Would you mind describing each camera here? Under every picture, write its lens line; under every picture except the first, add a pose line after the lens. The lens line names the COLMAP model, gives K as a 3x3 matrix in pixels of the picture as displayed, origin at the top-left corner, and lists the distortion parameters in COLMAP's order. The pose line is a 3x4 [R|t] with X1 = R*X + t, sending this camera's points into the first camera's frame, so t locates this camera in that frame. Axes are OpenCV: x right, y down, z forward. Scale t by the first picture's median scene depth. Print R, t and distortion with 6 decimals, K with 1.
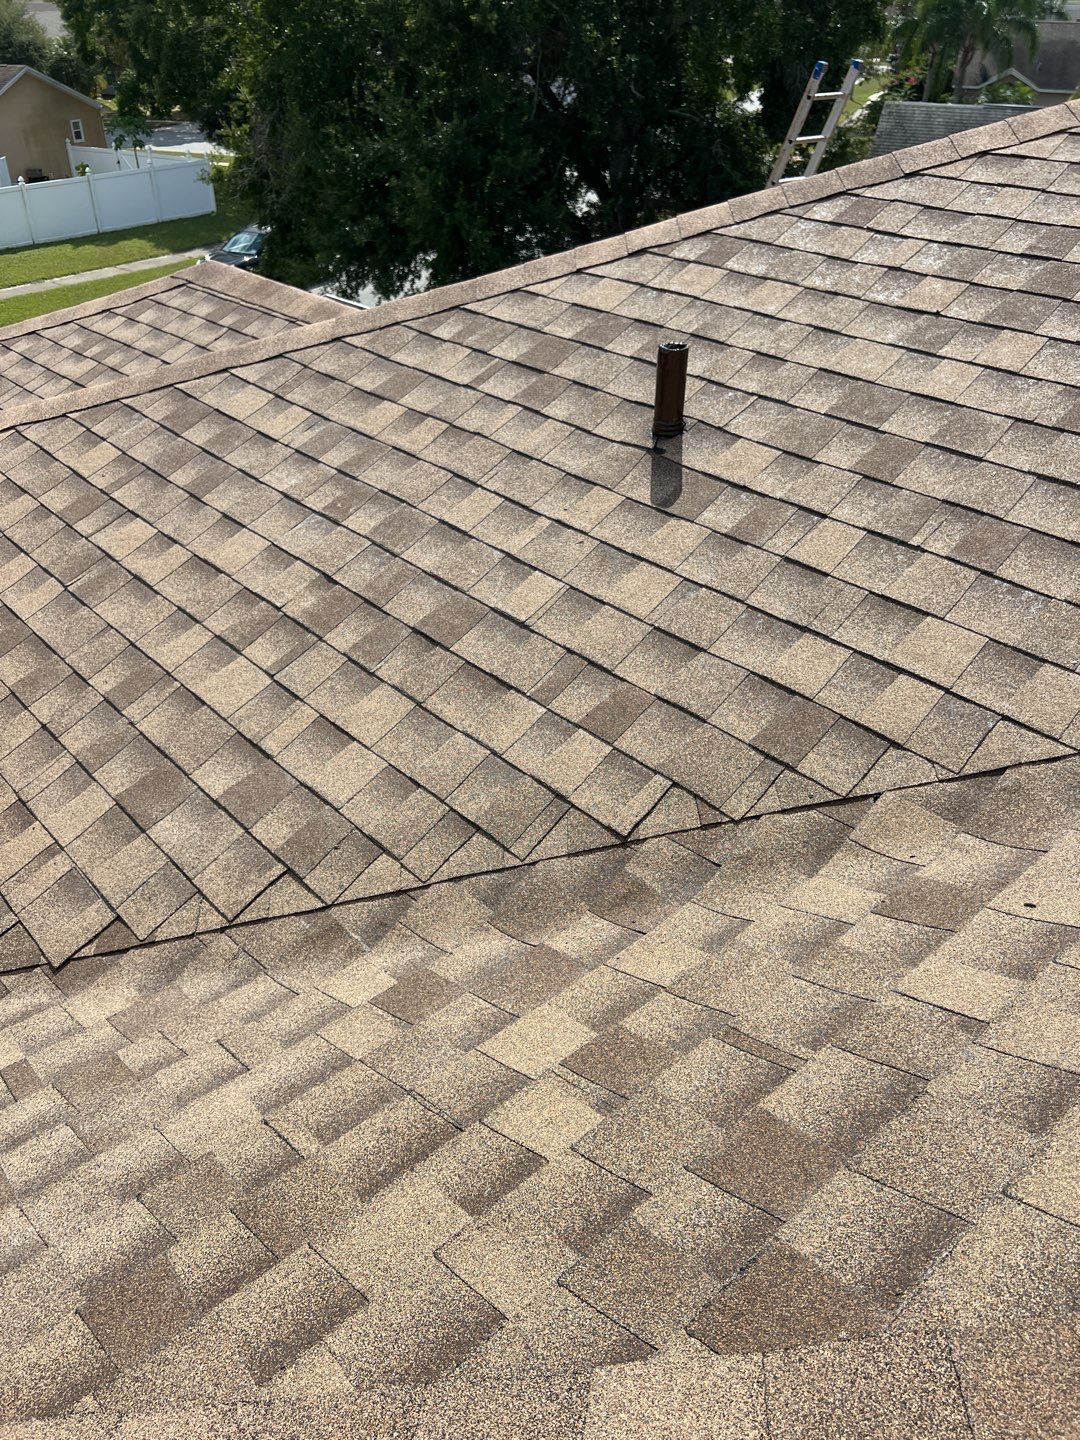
lens RADIAL K [[1078.5, 0, 534.7], [0, 1078.5, 733.9], [0, 0, 1]] dist [0.043473, -0.062197]
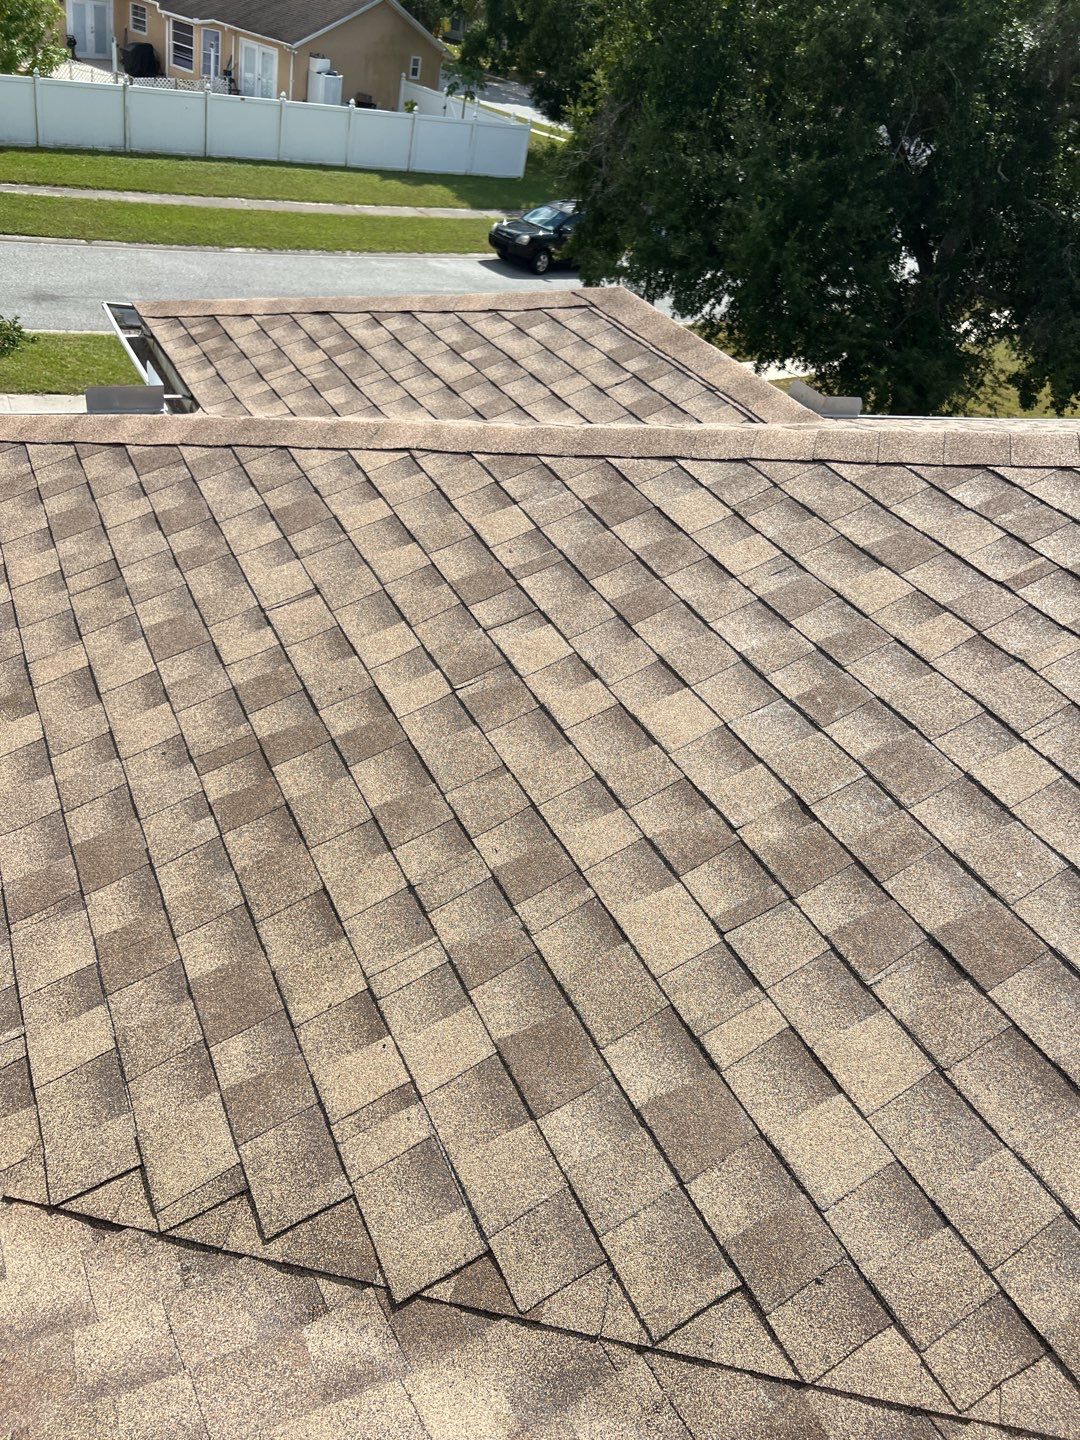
lens RADIAL K [[1046.0, 0, 540.0], [0, 1046.0, 720.0], [0, 0, 1]] dist [0.046070, -0.053388]
pose [[0.951895, 0.291463, -0.094580, -0.282962], [-0.291139, 0.956521, 0.017515, -0.144167], [0.095572, 0.010864, 0.995363, 0.210158]]
